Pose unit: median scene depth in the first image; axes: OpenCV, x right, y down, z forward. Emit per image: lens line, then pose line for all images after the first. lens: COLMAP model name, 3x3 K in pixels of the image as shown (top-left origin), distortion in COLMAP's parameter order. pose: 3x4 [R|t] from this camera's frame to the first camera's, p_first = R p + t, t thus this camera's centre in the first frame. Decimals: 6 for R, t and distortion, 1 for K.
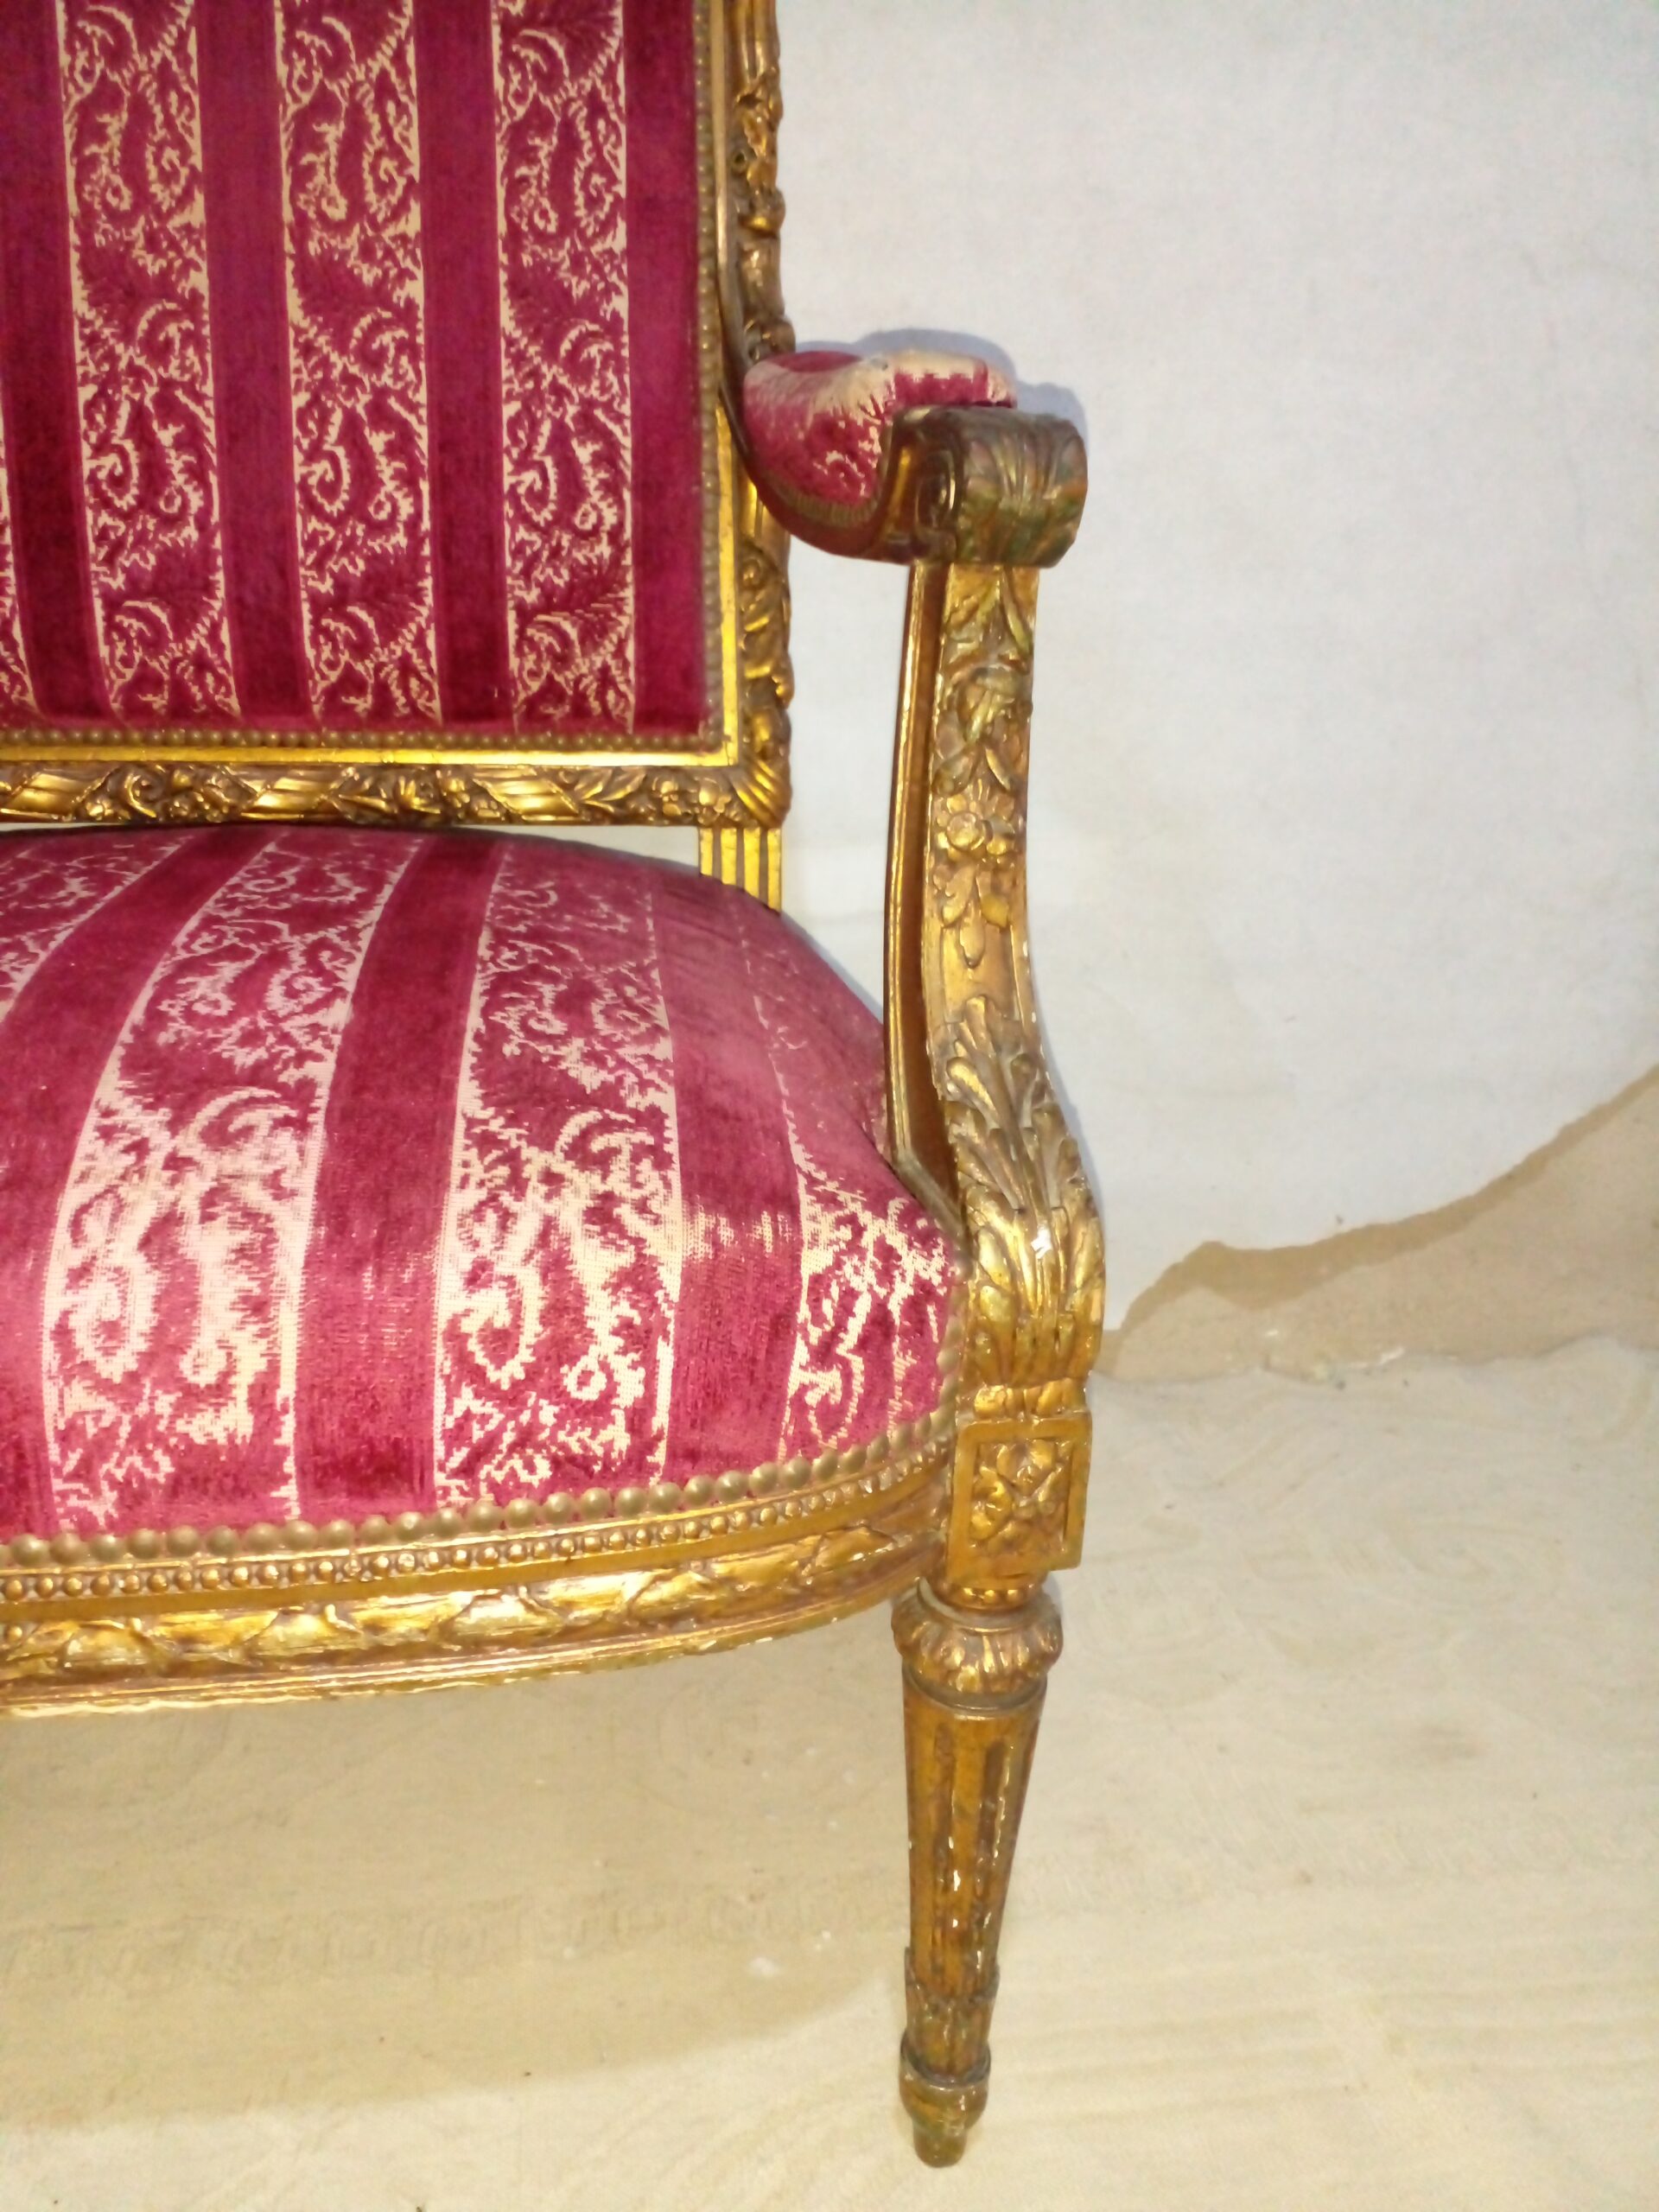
lens RADIAL K [[1756.3, 0, 794.4], [0, 1756.3, 1081.4], [0, 0, 1]] dist [0.061273, -0.098506]
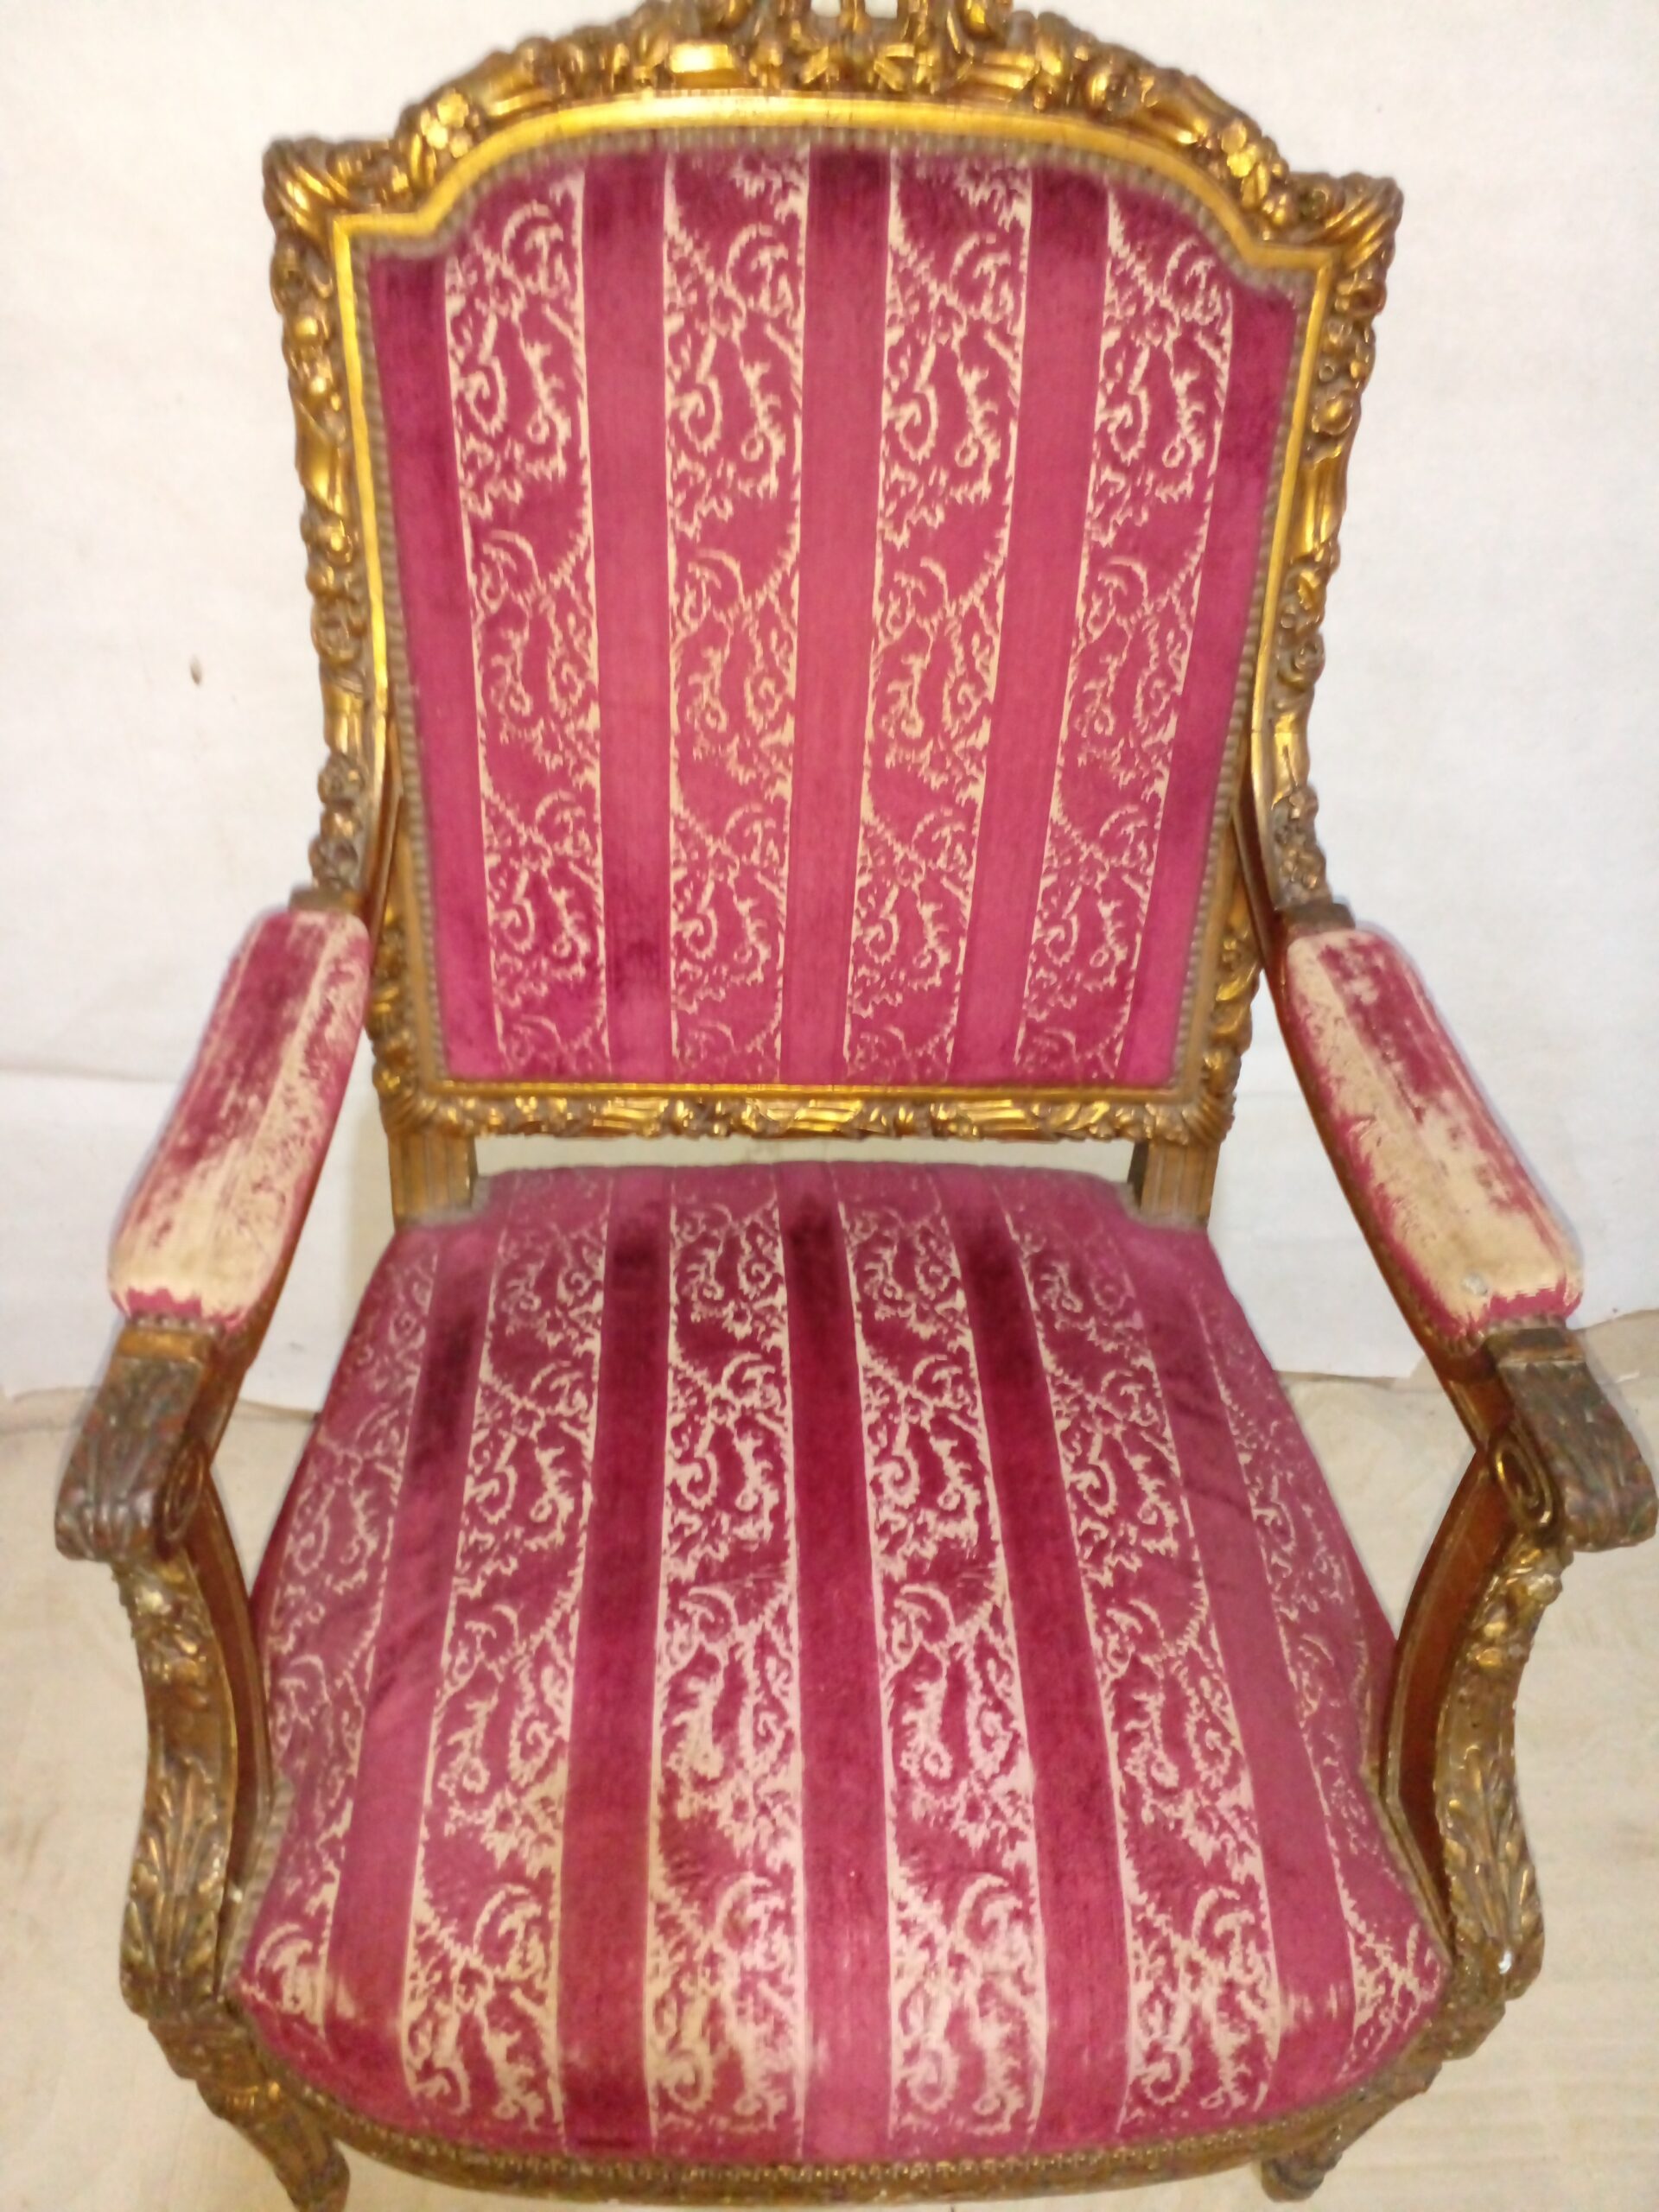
lens RADIAL K [[1751.2, 0, 781.7], [0, 1751.2, 1081.9], [0, 0, 1]] dist [0.172863, -0.385231]
pose [[0.996528, 0.066385, -0.050259, -0.273830], [-0.040894, 0.916008, 0.399071, -0.727670], [0.072530, -0.395630, 0.915542, -0.067323]]
